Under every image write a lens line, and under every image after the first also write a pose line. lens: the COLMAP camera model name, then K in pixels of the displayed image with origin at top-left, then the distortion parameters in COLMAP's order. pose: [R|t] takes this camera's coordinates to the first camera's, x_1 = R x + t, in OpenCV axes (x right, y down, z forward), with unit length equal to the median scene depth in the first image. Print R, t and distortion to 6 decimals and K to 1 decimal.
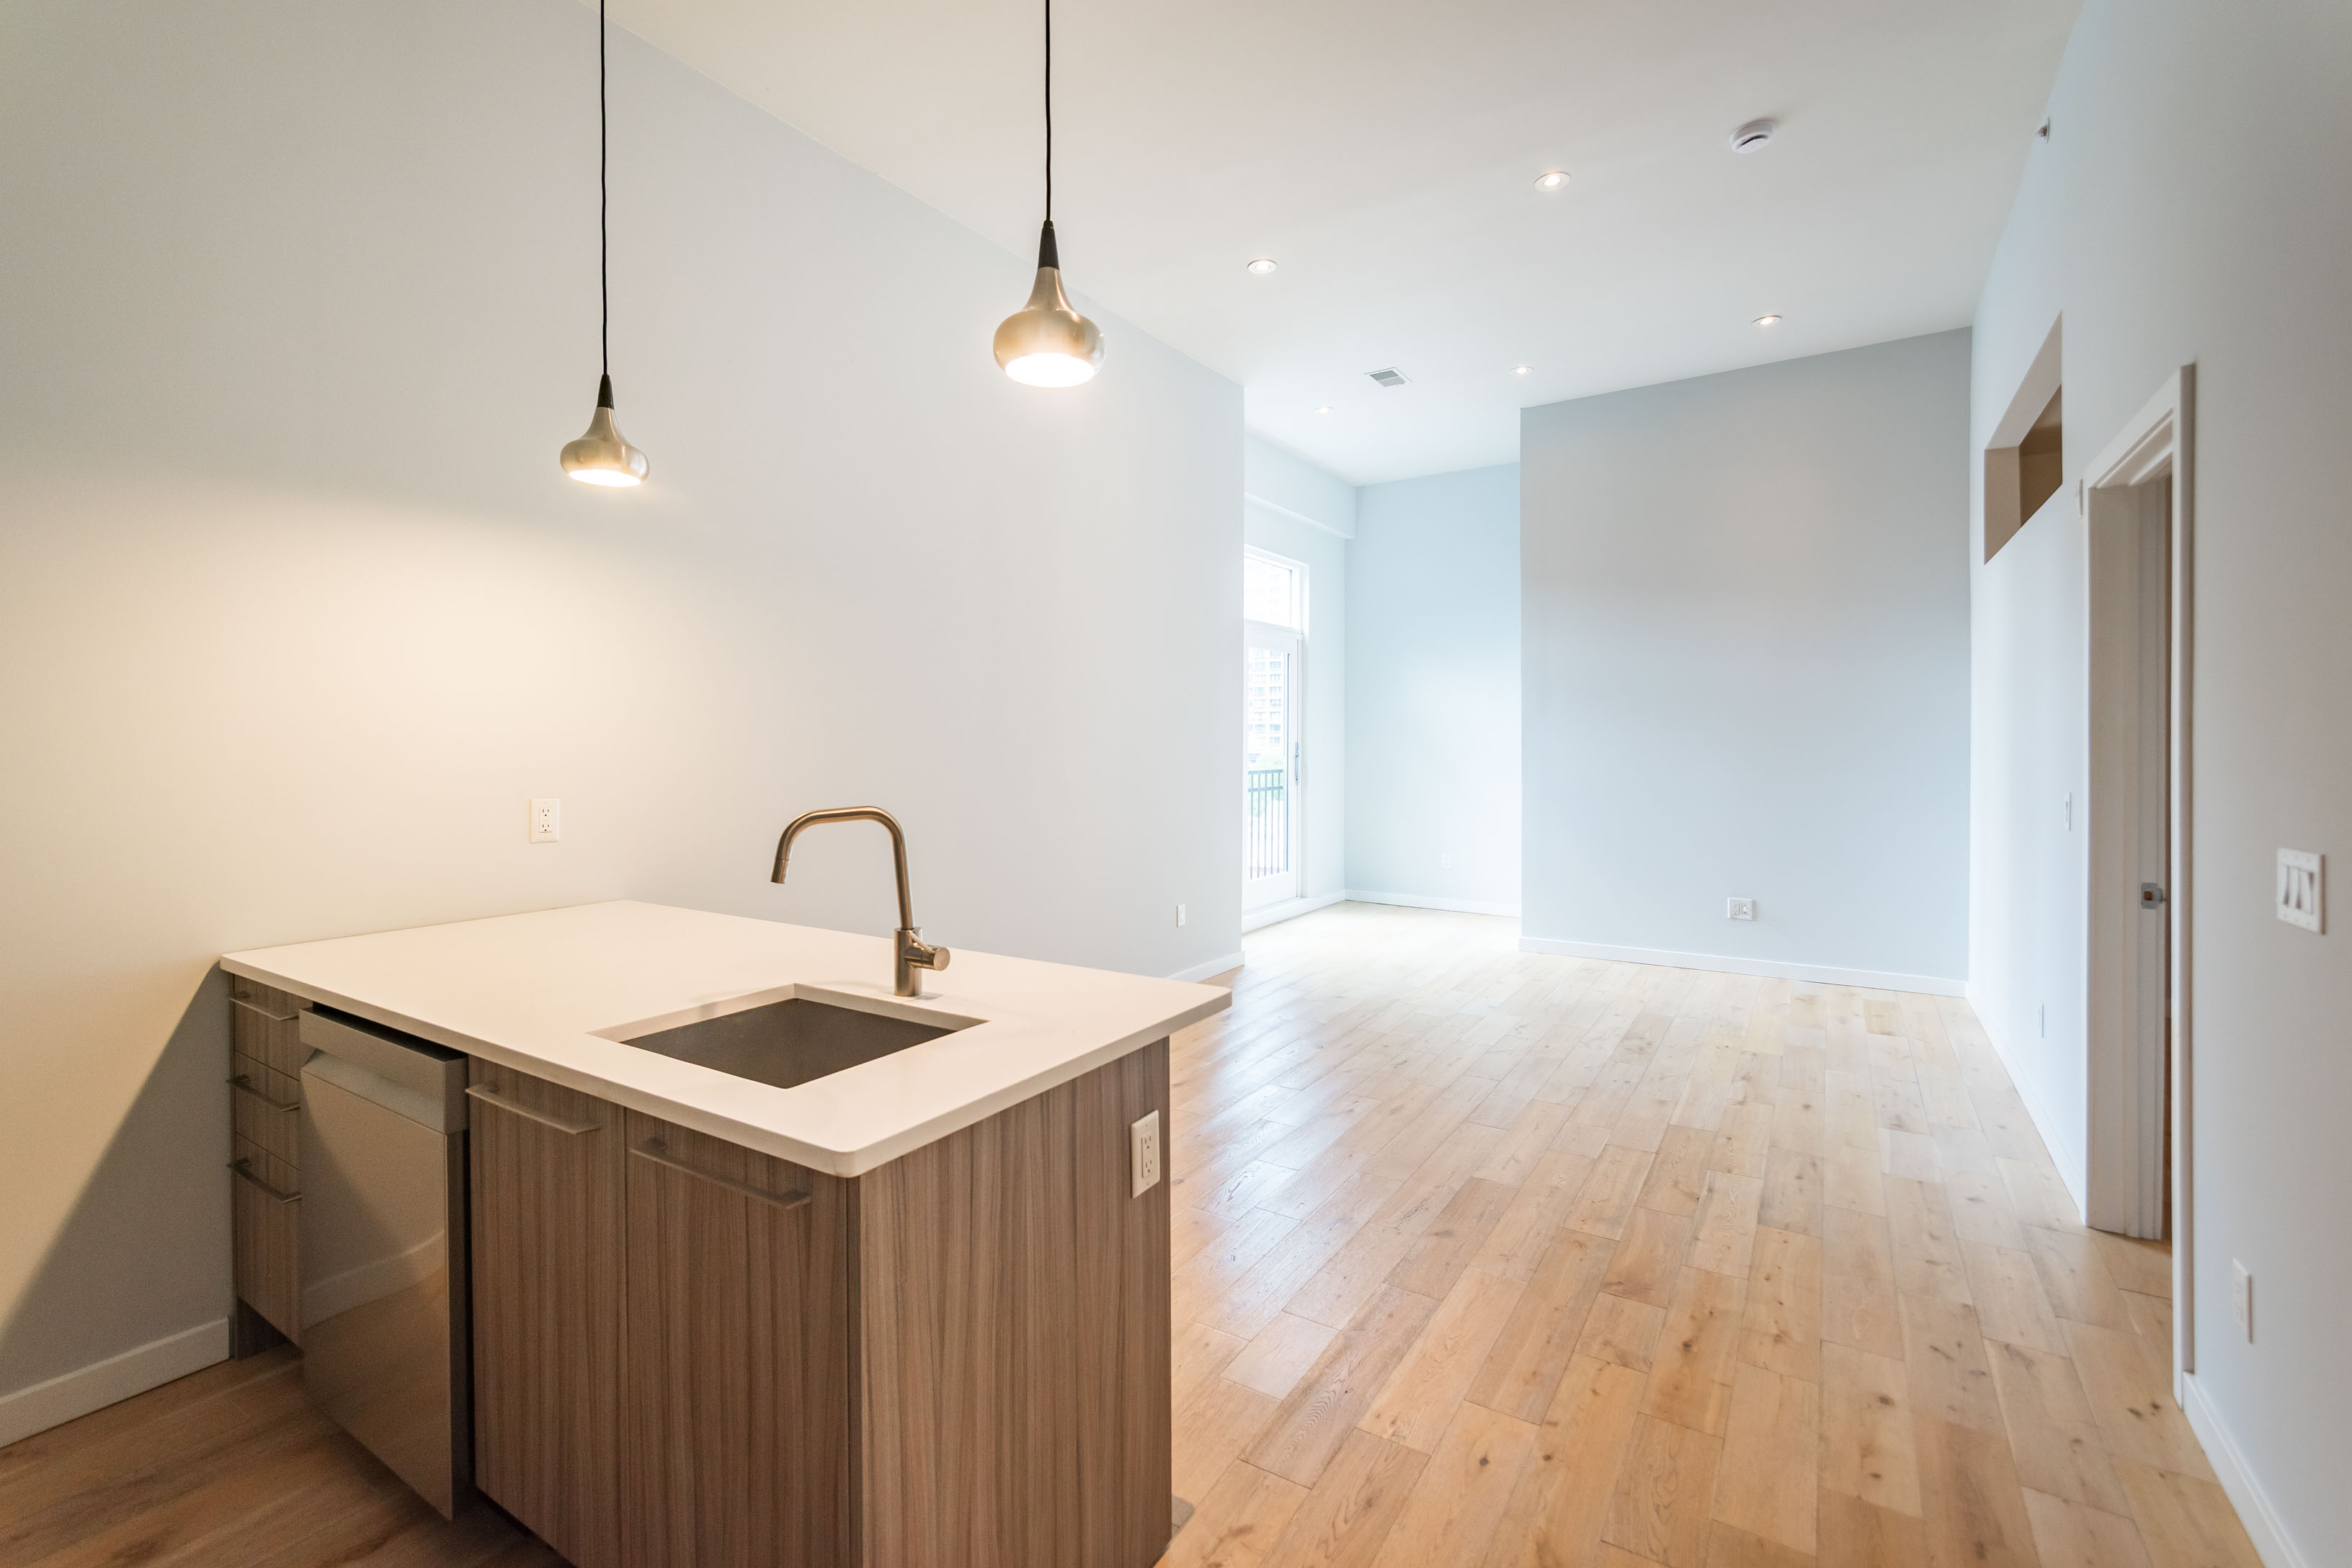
lens RADIAL K [[1033.5, 0, 1156.6], [0, 1033.5, 739.3], [0, 0, 1]] dist [0.001401, -0.000264]
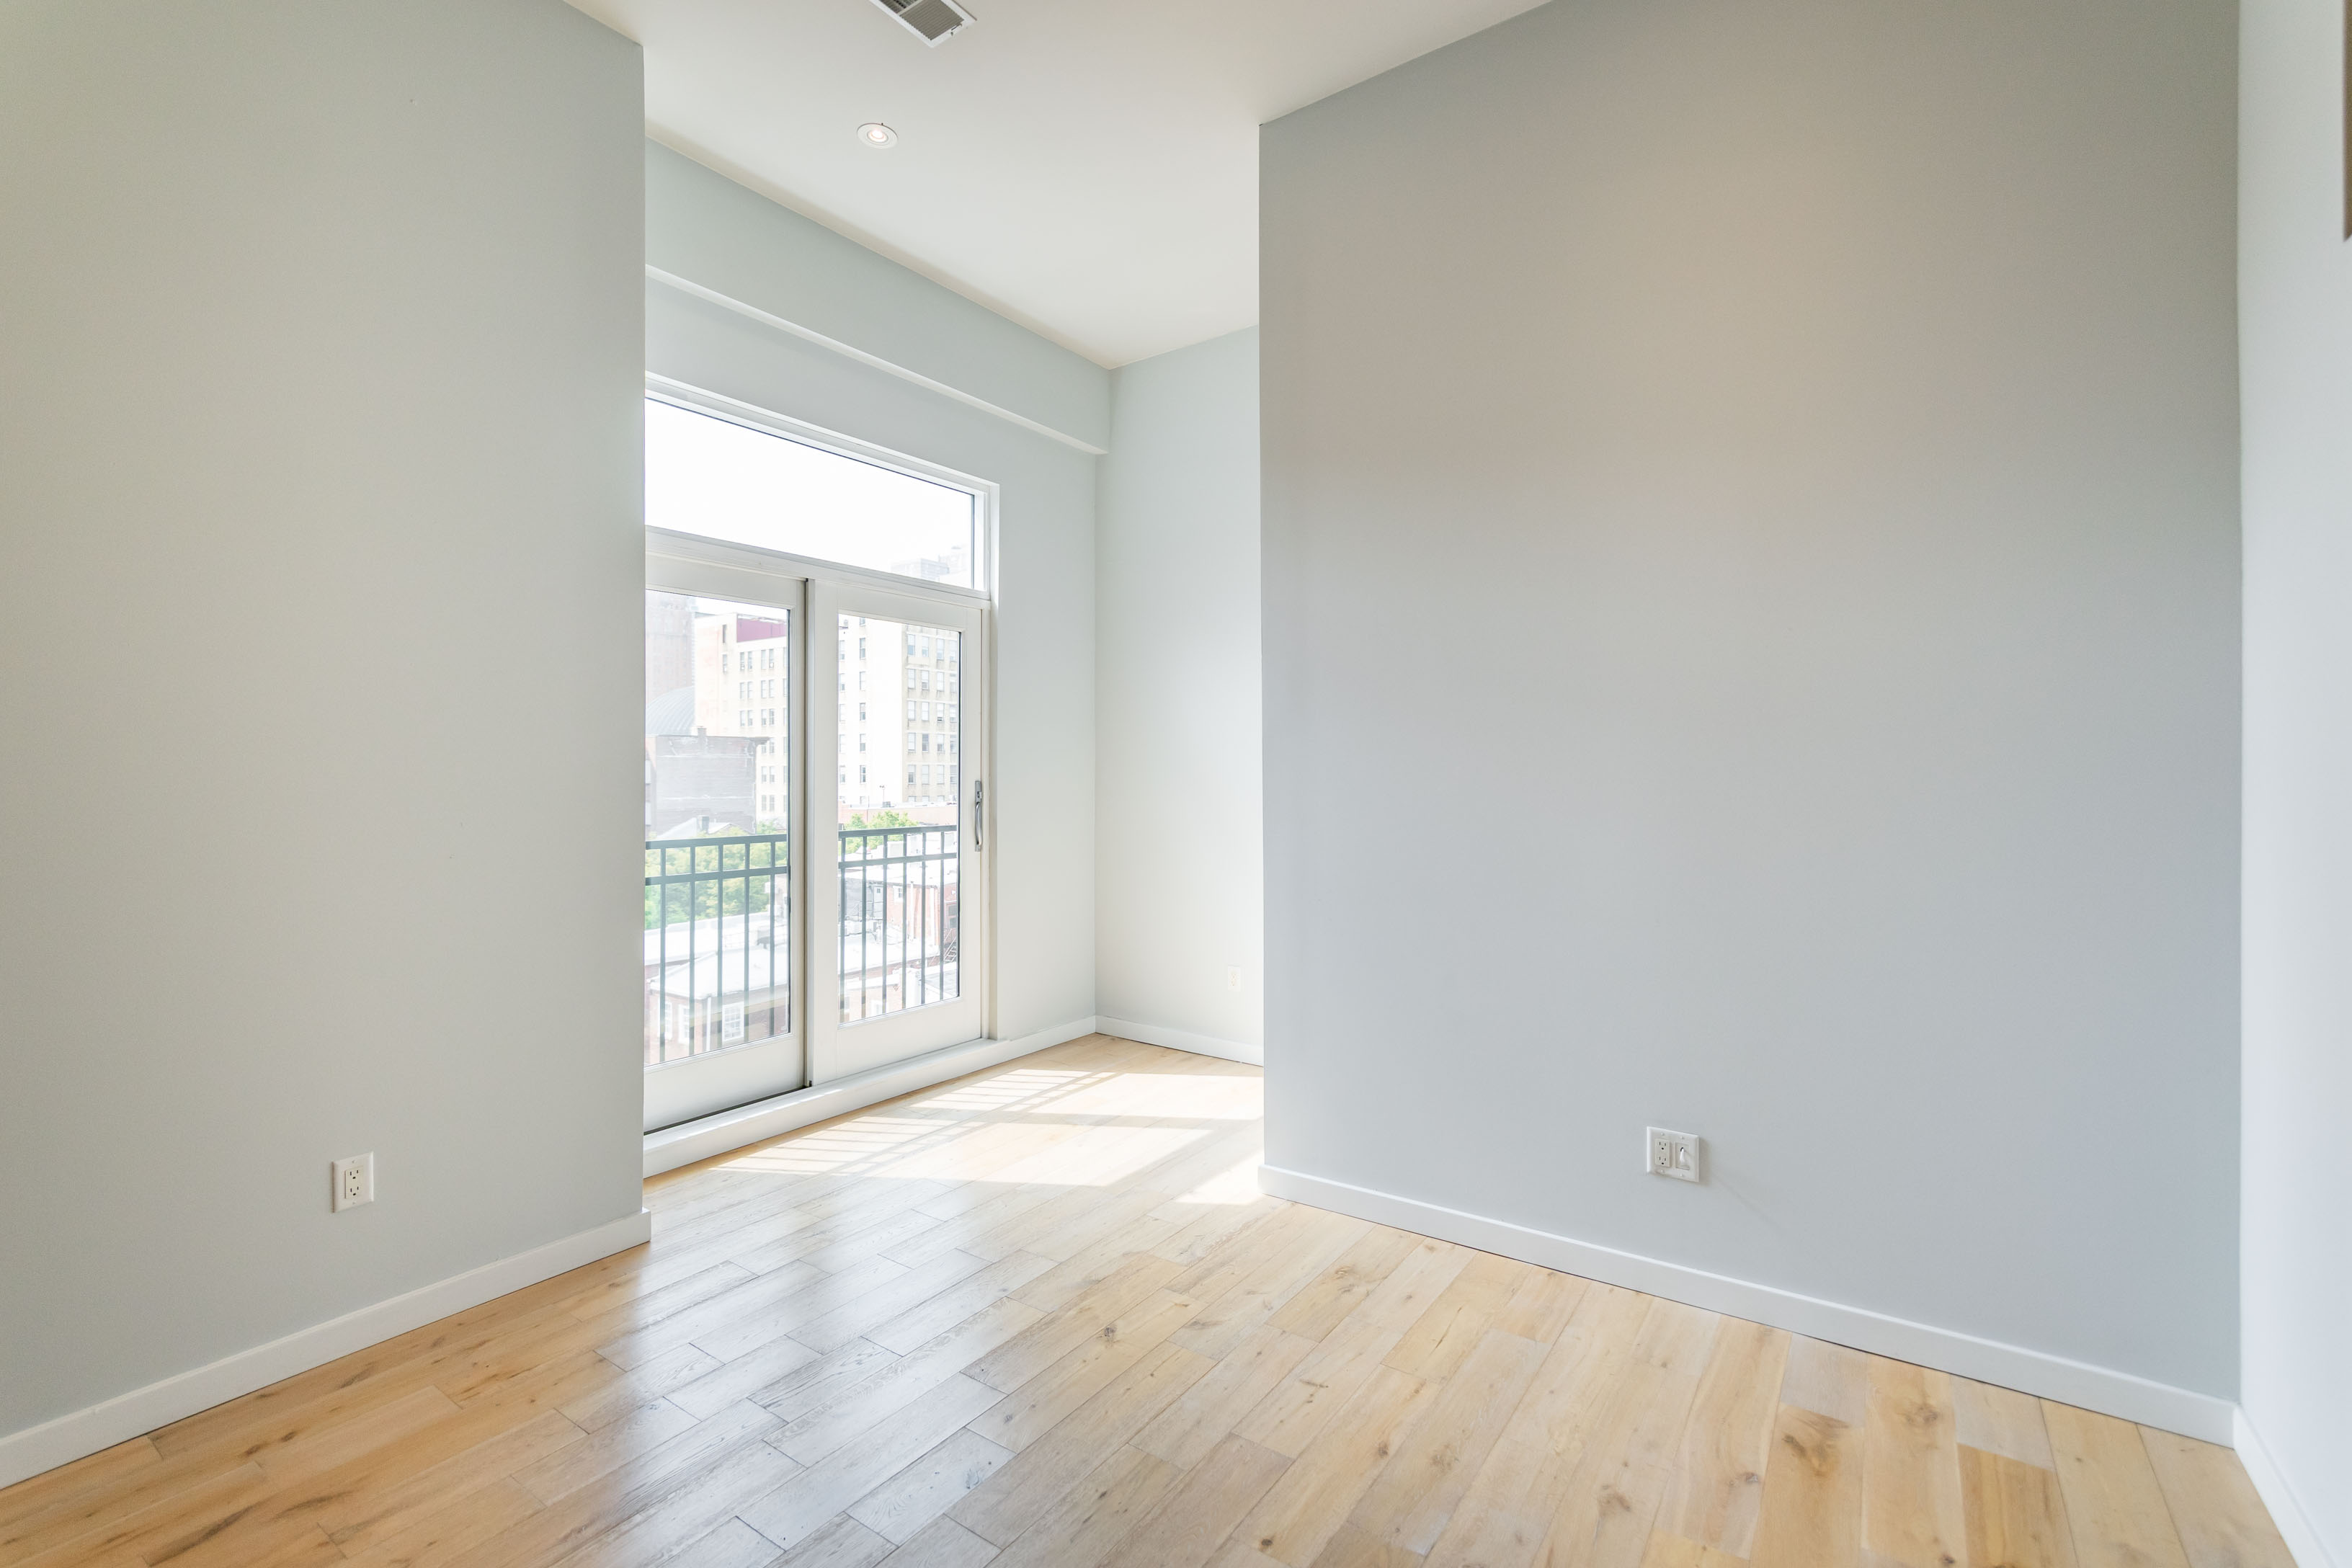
lens RADIAL K [[1033.5, 0, 1183.9], [0, 1033.5, 776.0], [0, 0, 1]] dist [0.001401, -0.000264]
pose [[0.999746, -0.002387, -0.022399, 0.341343], [0.002373, 0.999997, -0.000634, 0.000824], [0.022401, 0.000581, 0.999749, 0.515274]]
